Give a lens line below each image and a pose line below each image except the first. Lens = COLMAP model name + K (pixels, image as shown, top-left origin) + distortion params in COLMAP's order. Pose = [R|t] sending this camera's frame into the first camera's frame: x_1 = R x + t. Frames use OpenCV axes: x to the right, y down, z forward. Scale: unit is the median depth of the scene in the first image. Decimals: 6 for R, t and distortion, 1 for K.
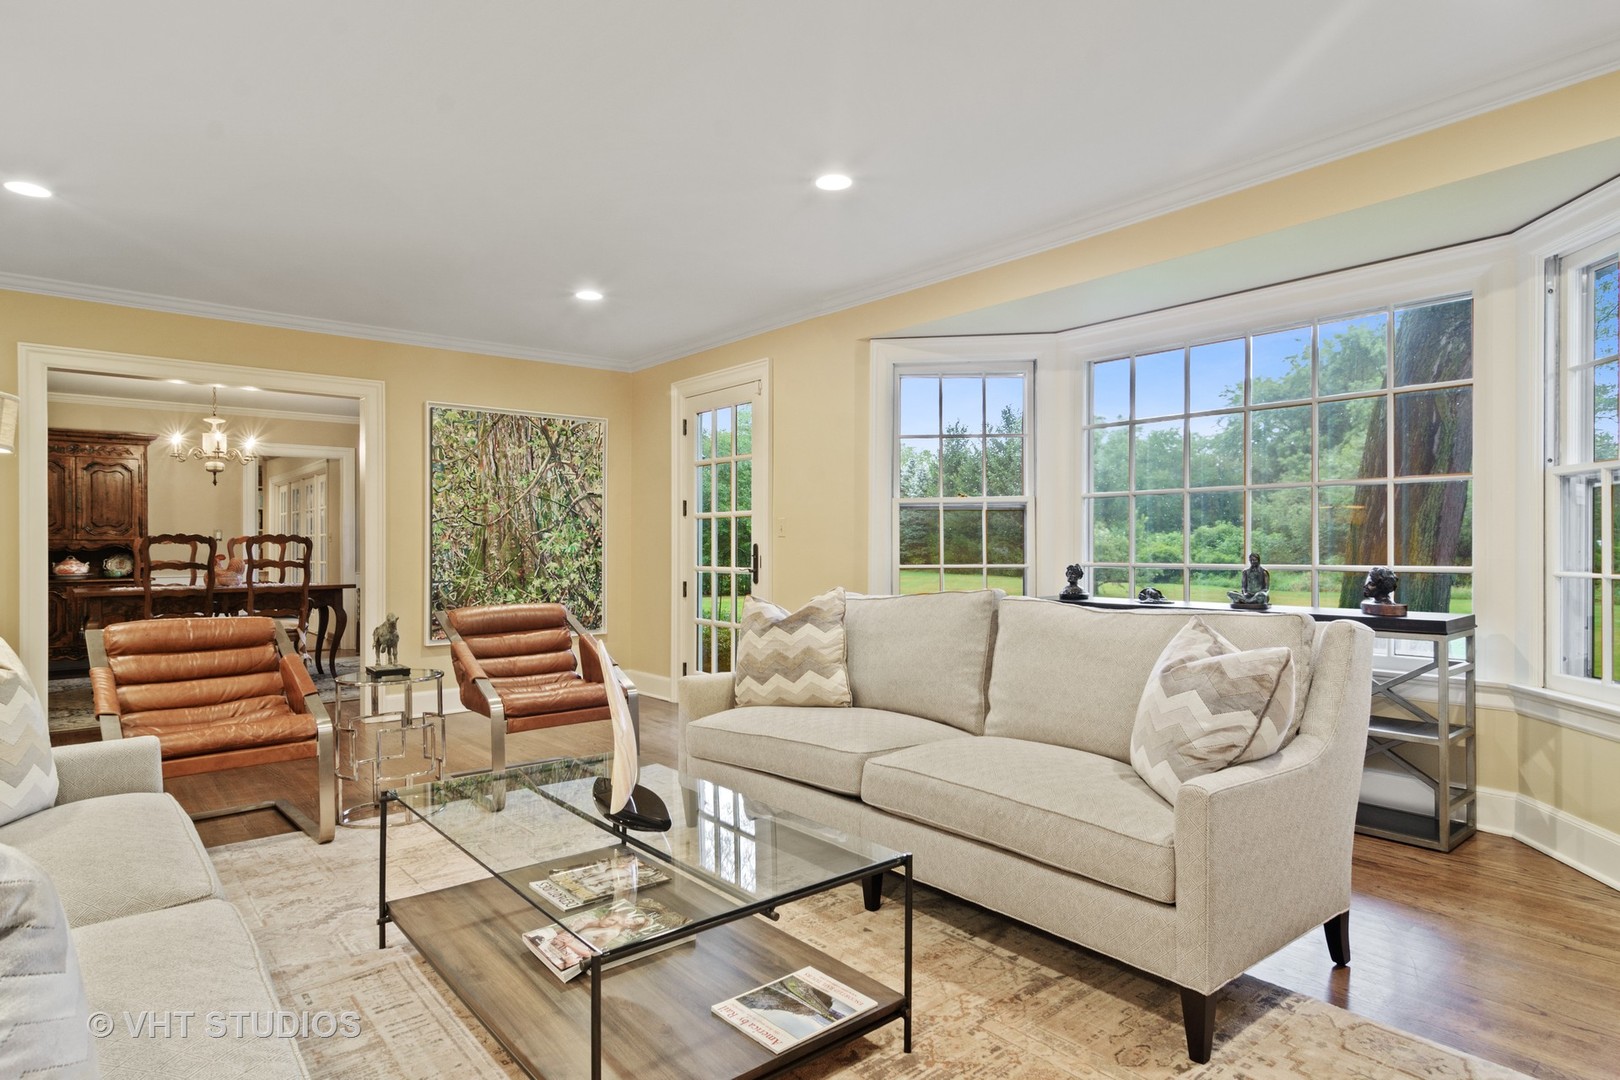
lens RADIAL K [[893.8, 0, 810.0], [0, 893.8, 540.0], [0, 0, 1]] dist [0.004807, 0.001074]
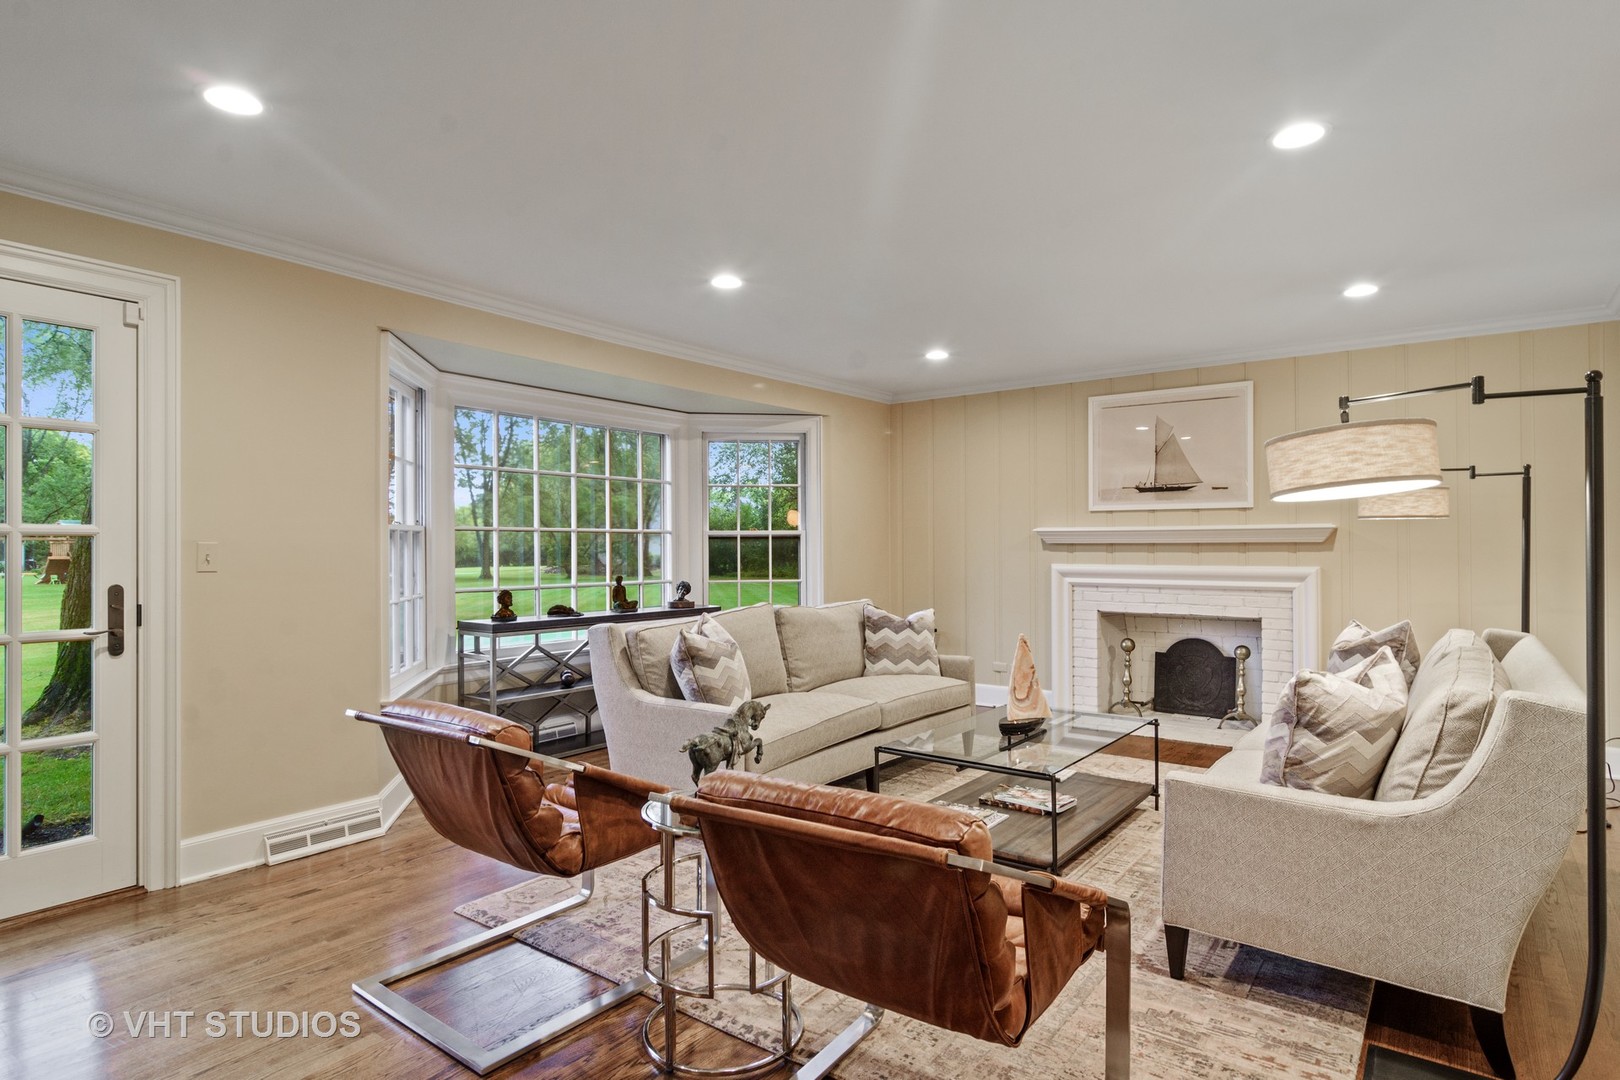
lens RADIAL K [[893.8, 0, 810.0], [0, 893.8, 540.0], [0, 0, 1]] dist [0.004807, 0.001074]
pose [[-0.215818, 0.026253, 0.976081, -1.363054], [0.017758, 0.999579, -0.022959, -0.004824], [-0.976272, 0.012379, -0.216193, 1.340597]]
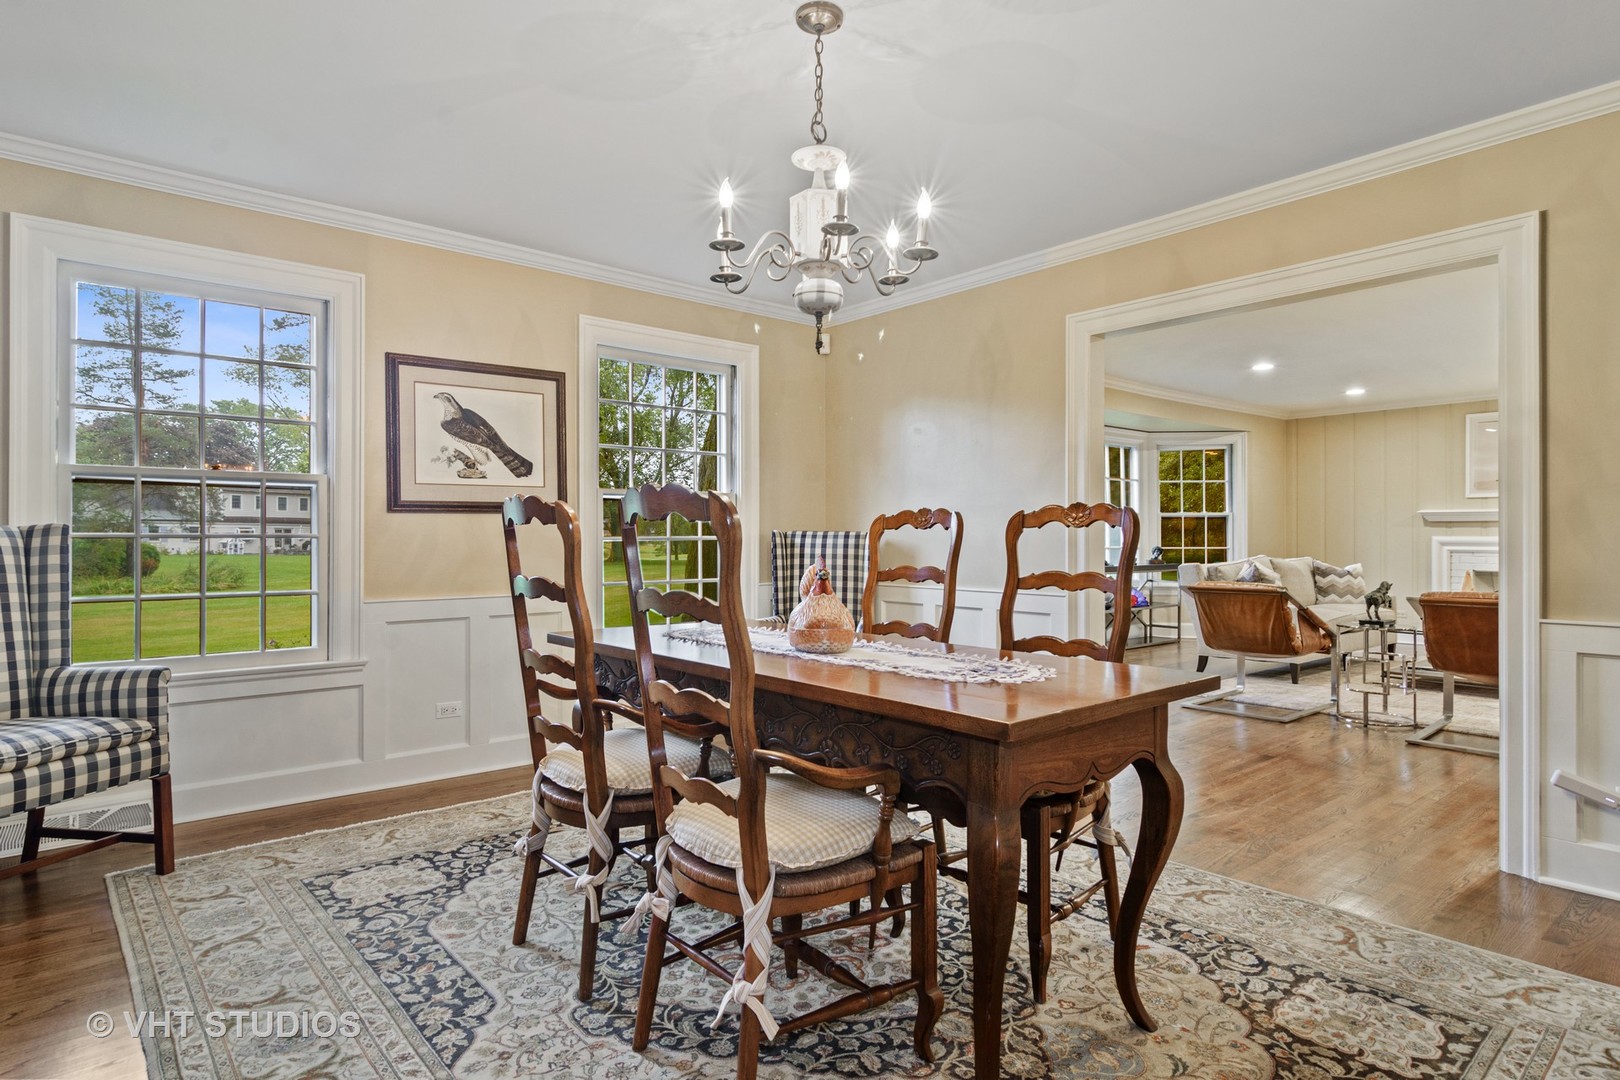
lens RADIAL K [[893.8, 0, 810.0], [0, 893.8, 540.0], [0, 0, 1]] dist [0.004807, 0.001074]
pose [[0.014068, 0.010739, 0.999843, -2.122011], [0.009704, 0.999894, -0.010876, 0.027062], [-0.999854, 0.009856, 0.013962, 2.074782]]
